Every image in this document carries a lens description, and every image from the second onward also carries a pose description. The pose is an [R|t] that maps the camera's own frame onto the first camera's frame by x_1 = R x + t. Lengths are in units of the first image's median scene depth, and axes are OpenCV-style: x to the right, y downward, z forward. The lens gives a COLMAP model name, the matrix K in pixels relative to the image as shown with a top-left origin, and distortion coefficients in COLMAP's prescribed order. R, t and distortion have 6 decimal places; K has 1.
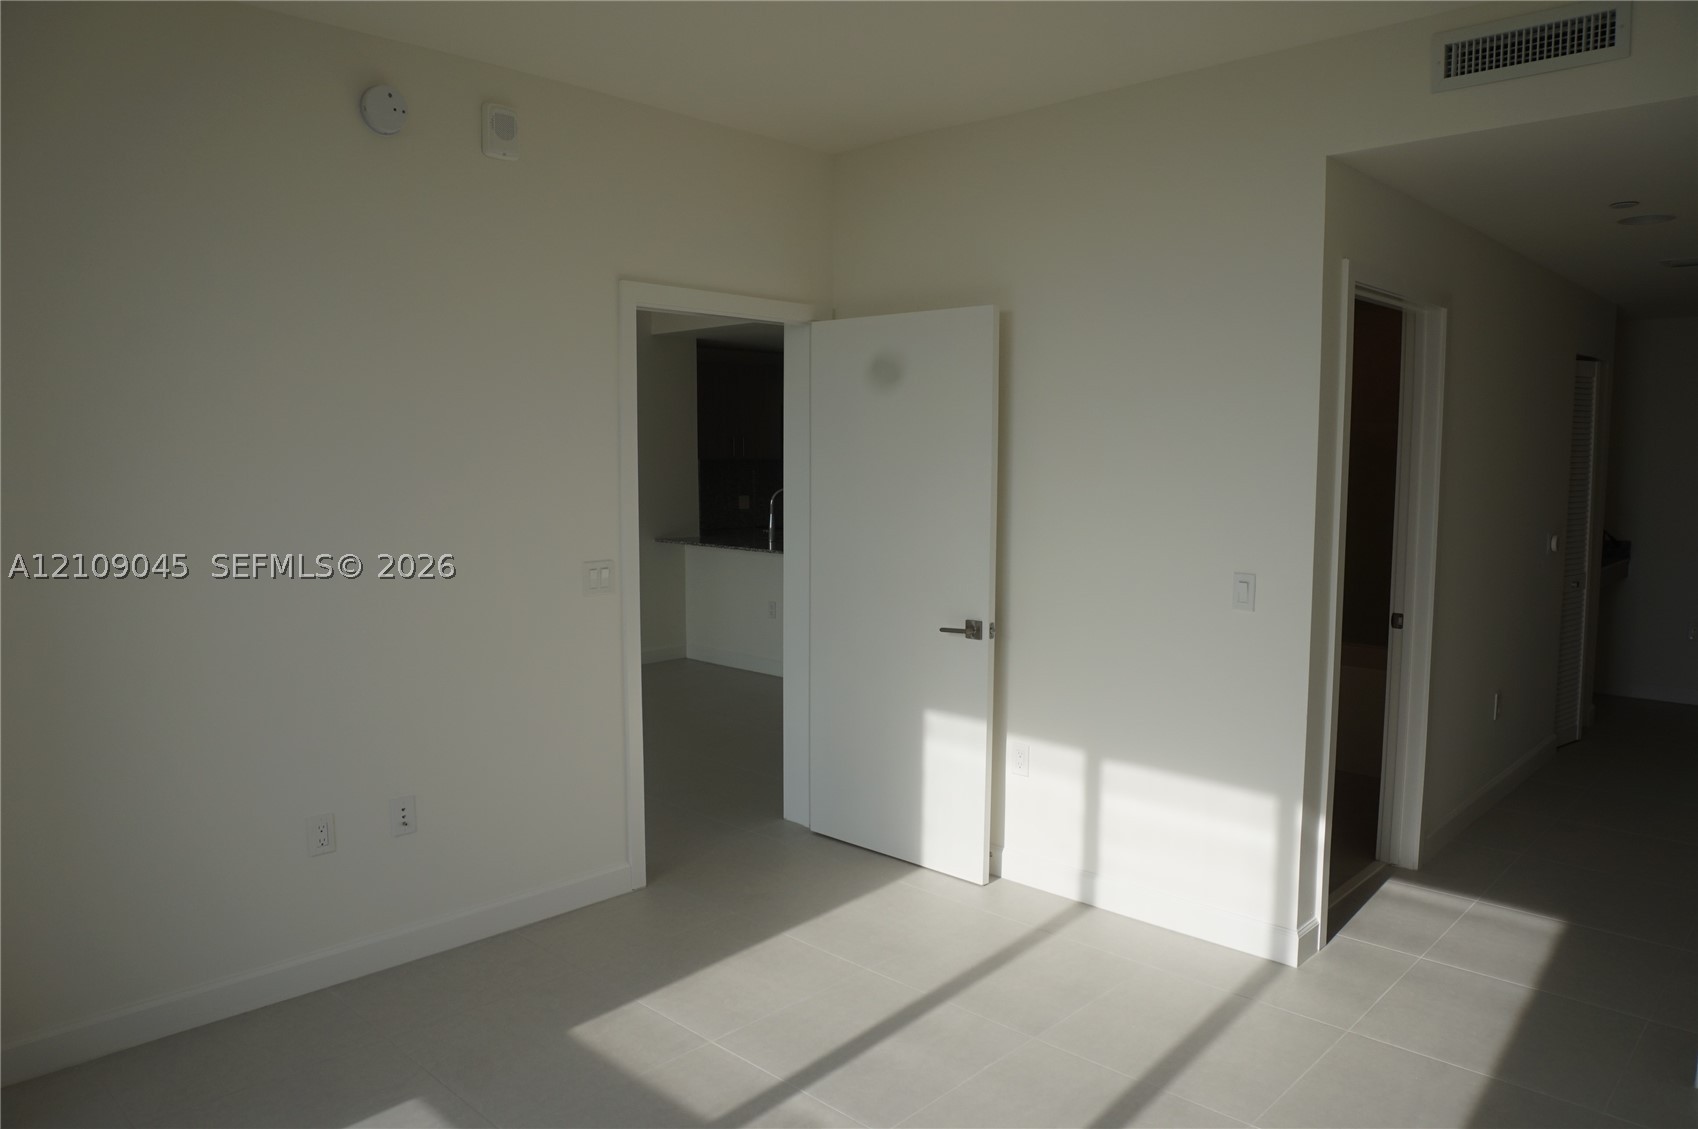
lens RADIAL K [[1144.4, 0, 848.7], [0, 1144.4, 569.5], [0, 0, 1]] dist [-0.058858, 0.025557]
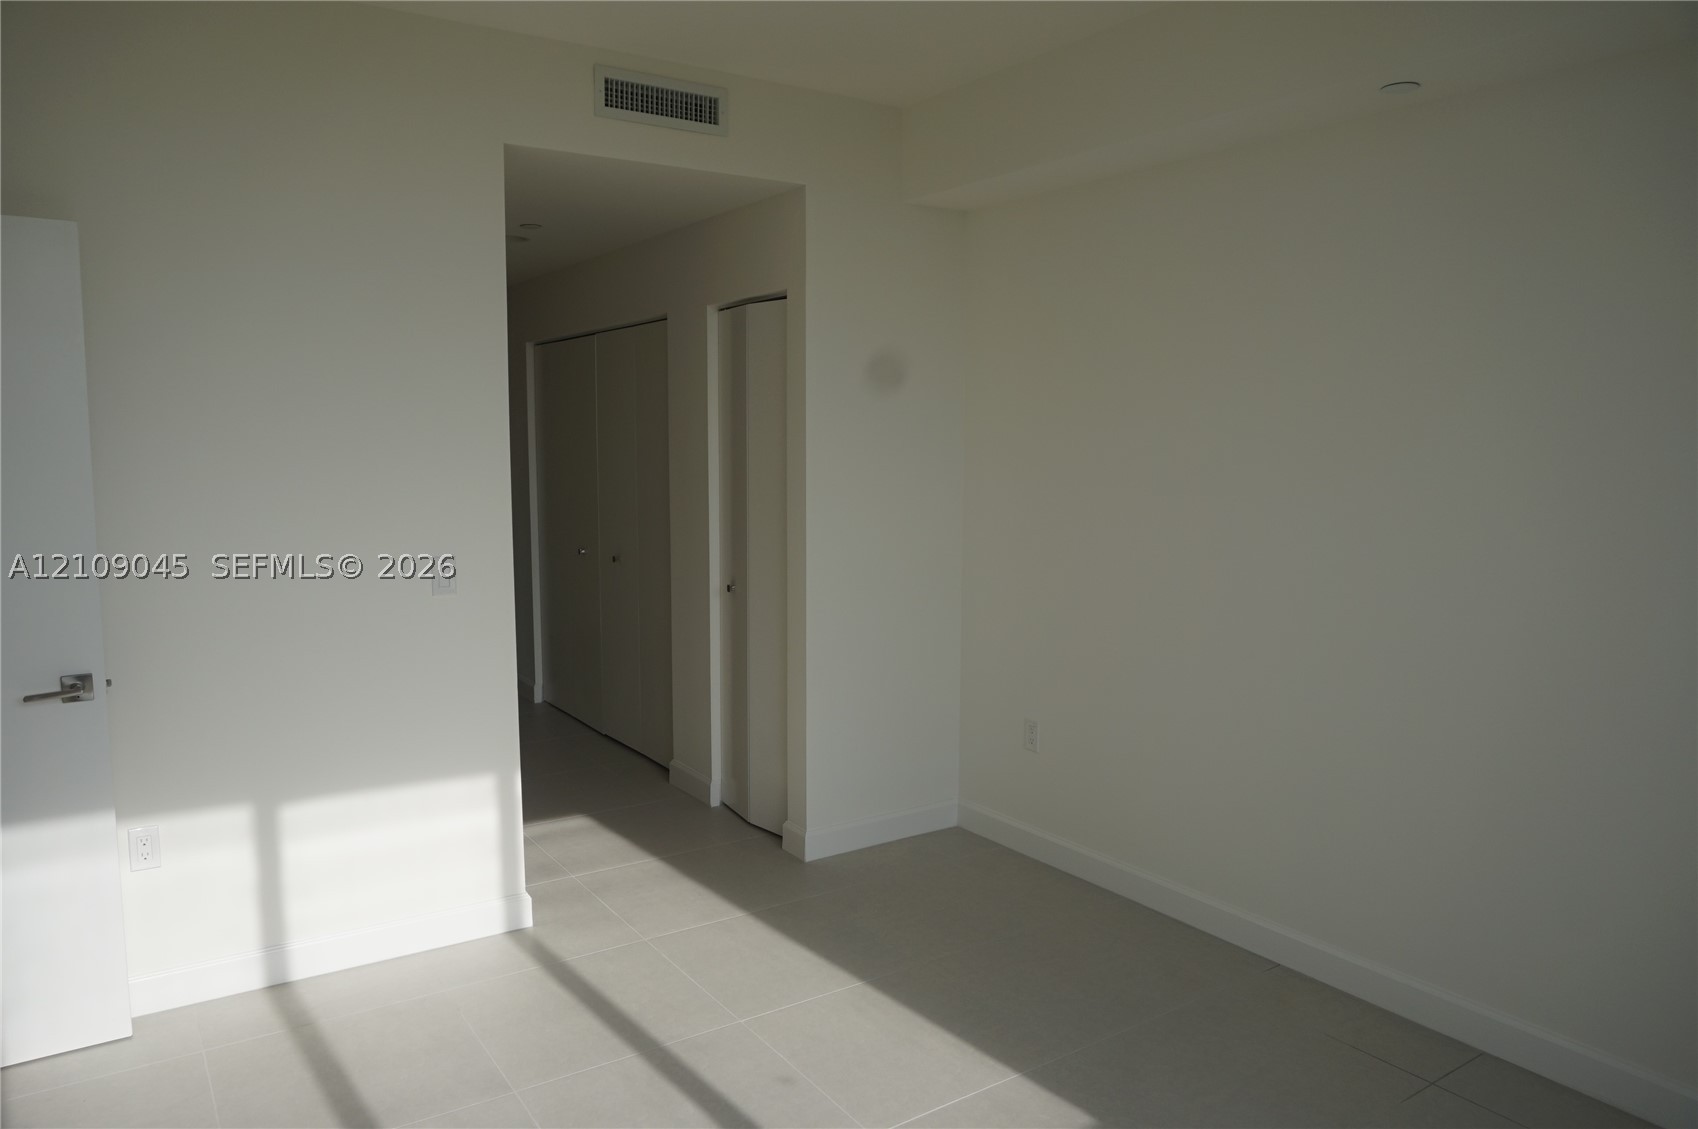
lens RADIAL K [[1149.7, 0, 849.0], [0, 1149.7, 566.3], [0, 0, 1]] dist [-0.067012, 0.036957]
pose [[0.222550, -0.110854, 0.968598, -0.464404], [0.099740, 0.990890, 0.090489, -0.038047], [-0.969806, 0.076469, 0.231579, 0.401524]]
